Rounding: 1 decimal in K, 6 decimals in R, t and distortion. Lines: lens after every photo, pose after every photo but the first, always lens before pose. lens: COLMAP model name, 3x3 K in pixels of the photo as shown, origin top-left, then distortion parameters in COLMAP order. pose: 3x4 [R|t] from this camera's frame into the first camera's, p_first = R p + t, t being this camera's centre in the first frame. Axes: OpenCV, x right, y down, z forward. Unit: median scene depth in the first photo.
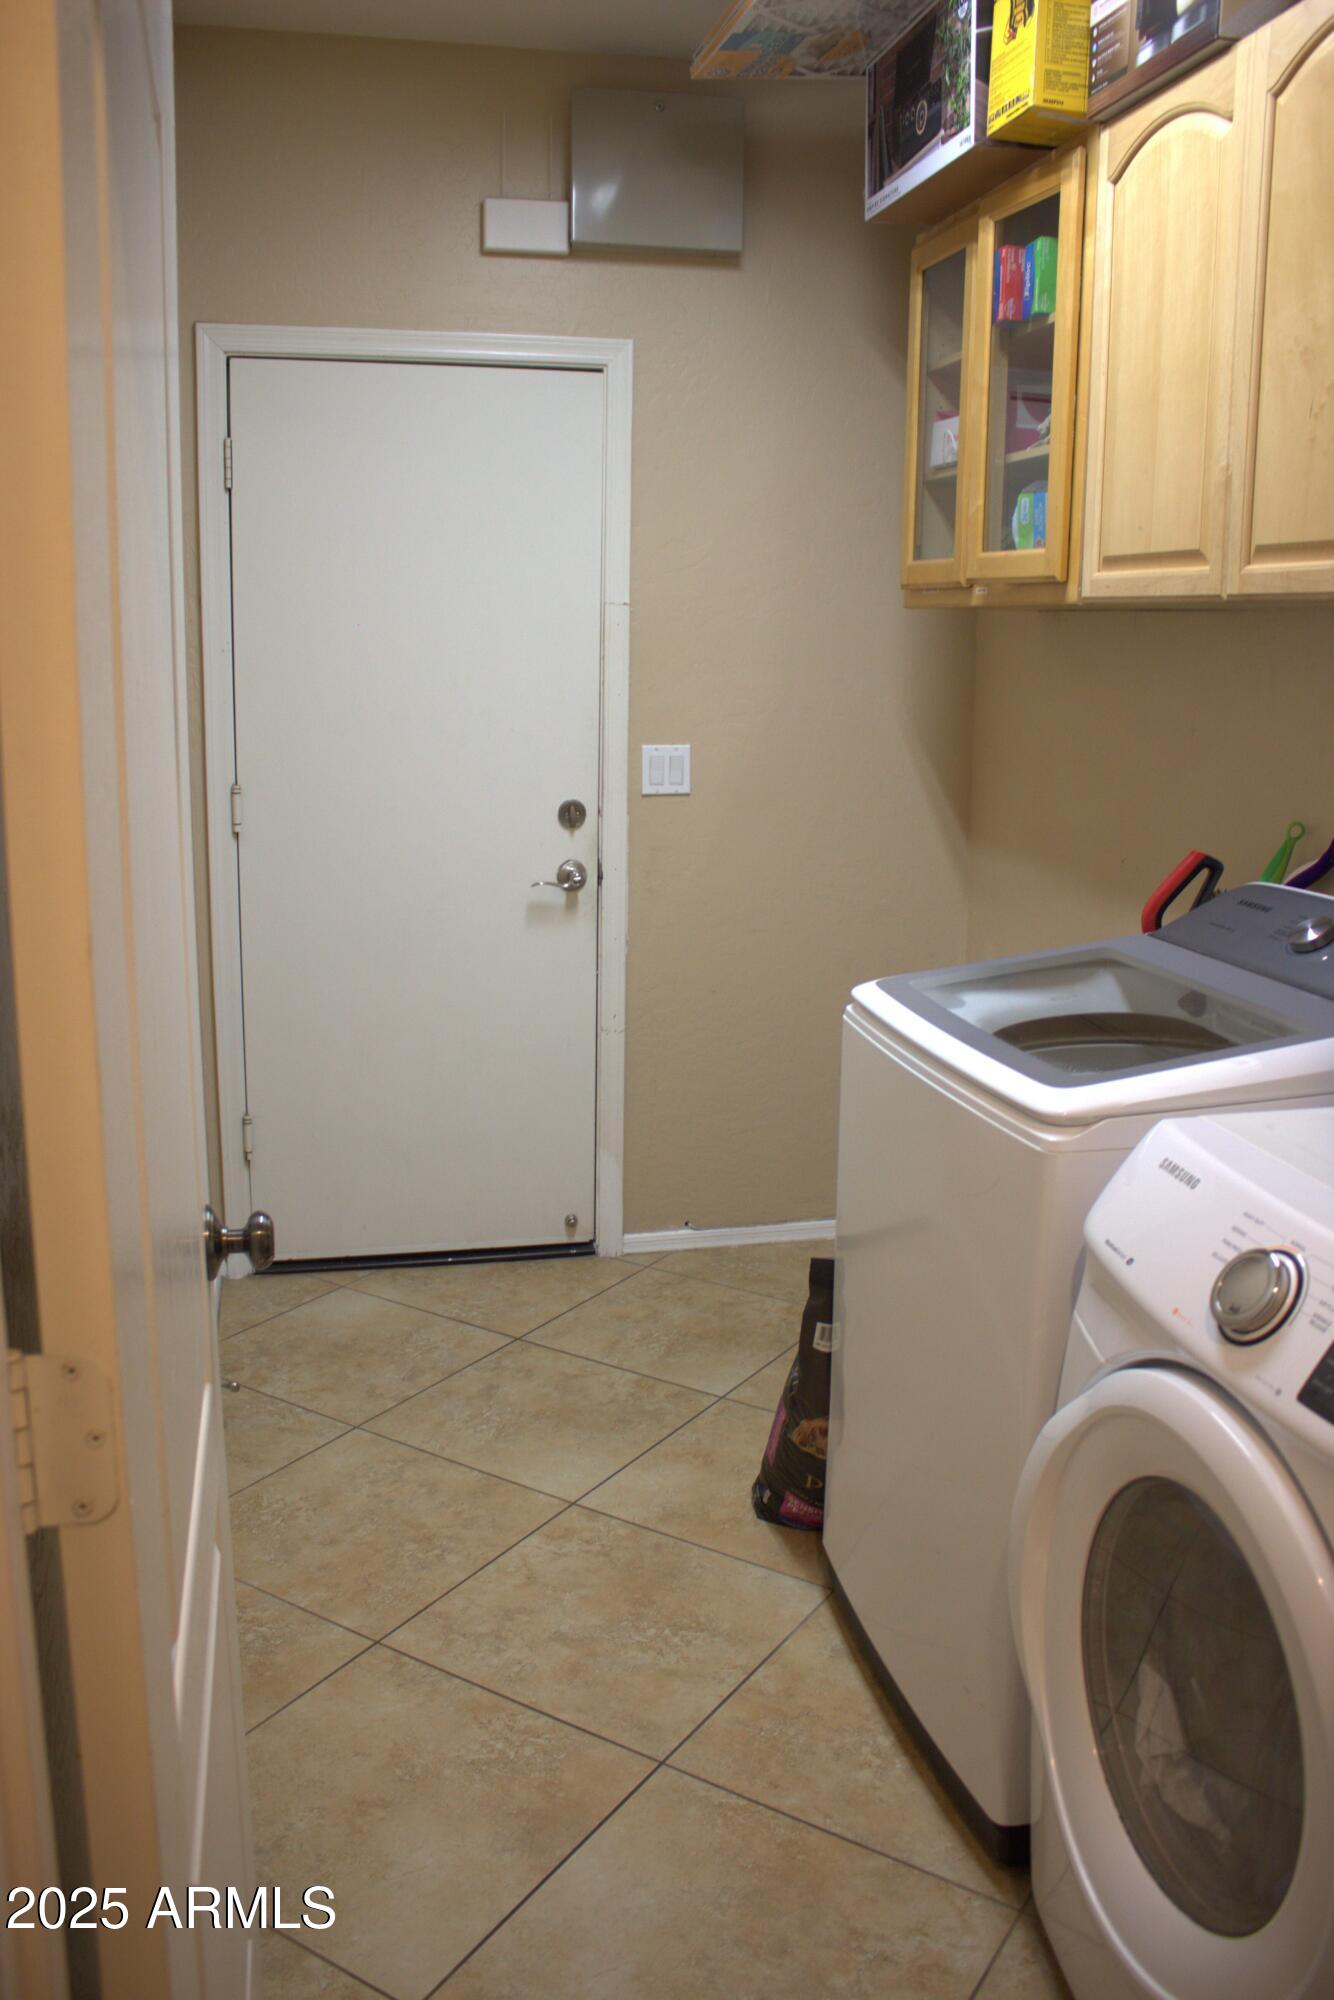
lens RADIAL K [[1766.2, 0, 667.0], [0, 1766.2, 1000.0], [0, 0, 1]] dist [-0.154192, 0.111019]
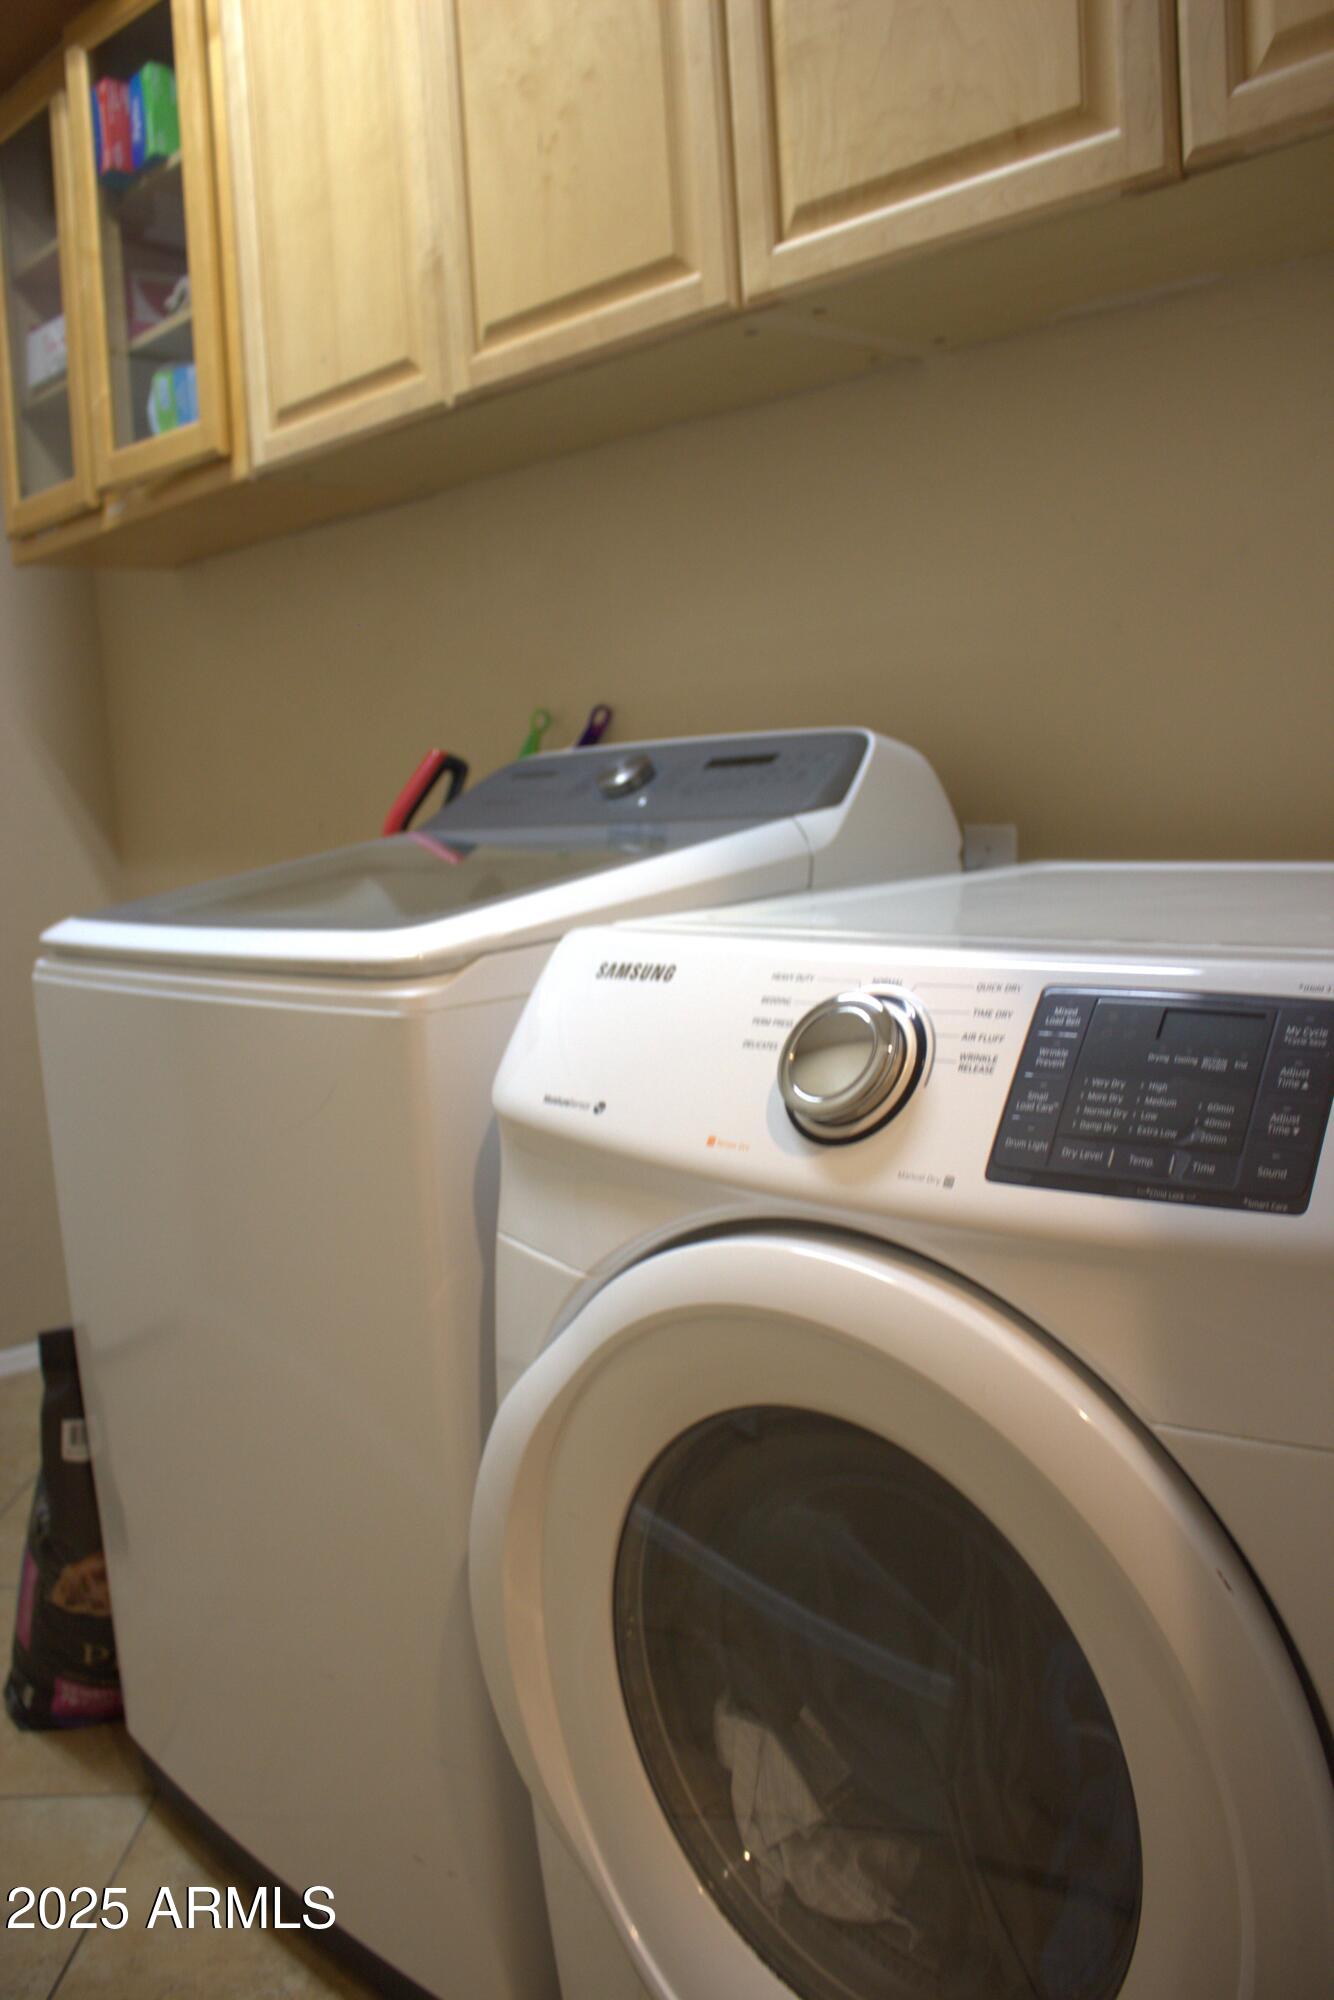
lens RADIAL K [[1564.7, 0, 667.0], [0, 1564.7, 1000.0], [0, 0, 1]] dist [-0.149475, 0.109370]
pose [[0.837601, -0.124280, 0.531958, -0.015564], [0.189644, 0.979369, -0.069799, 0.109493], [-0.512308, 0.159347, 0.843889, 0.338080]]
